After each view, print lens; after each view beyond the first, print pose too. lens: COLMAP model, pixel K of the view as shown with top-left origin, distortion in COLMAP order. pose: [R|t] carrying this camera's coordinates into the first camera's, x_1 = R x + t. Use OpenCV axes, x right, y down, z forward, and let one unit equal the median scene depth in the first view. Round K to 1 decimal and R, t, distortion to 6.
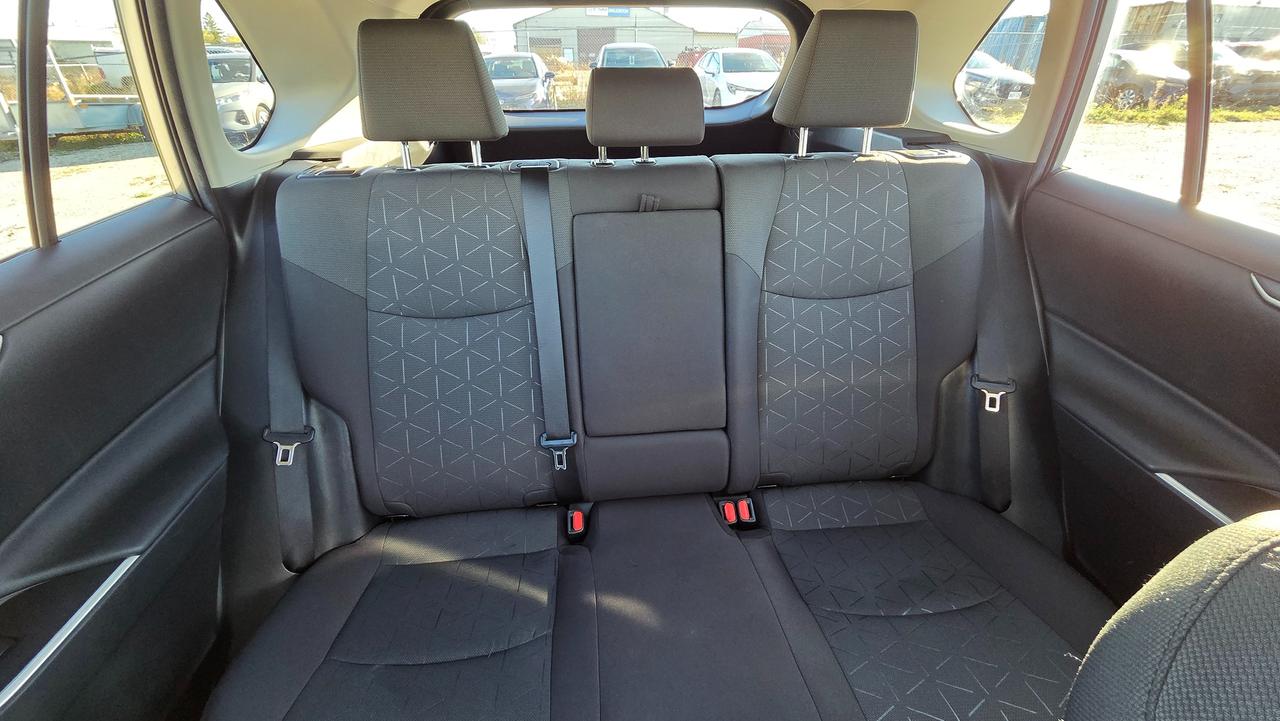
lens RADIAL K [[527.5, 0, 637.4], [0, 527.5, 355.8], [0, 0, 1]] dist [0.006653, -0.001119]
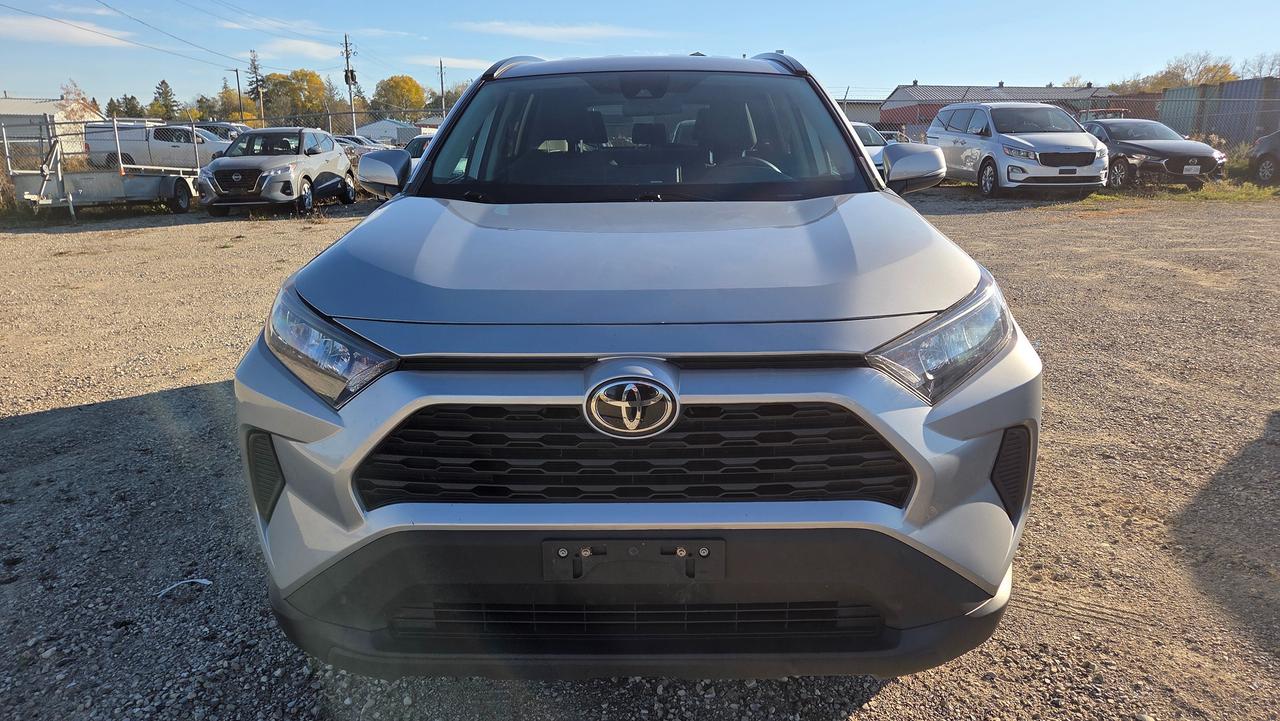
lens RADIAL K [[875.8, 0, 642.1], [0, 875.8, 362.3], [0, 0, 1]] dist [0.049662, -0.014035]
pose [[0.993304, 0.026646, -0.112417, 0.058254], [-0.054923, 0.964963, -0.256572, 0.207323], [0.101641, 0.261028, 0.959965, -0.345627]]
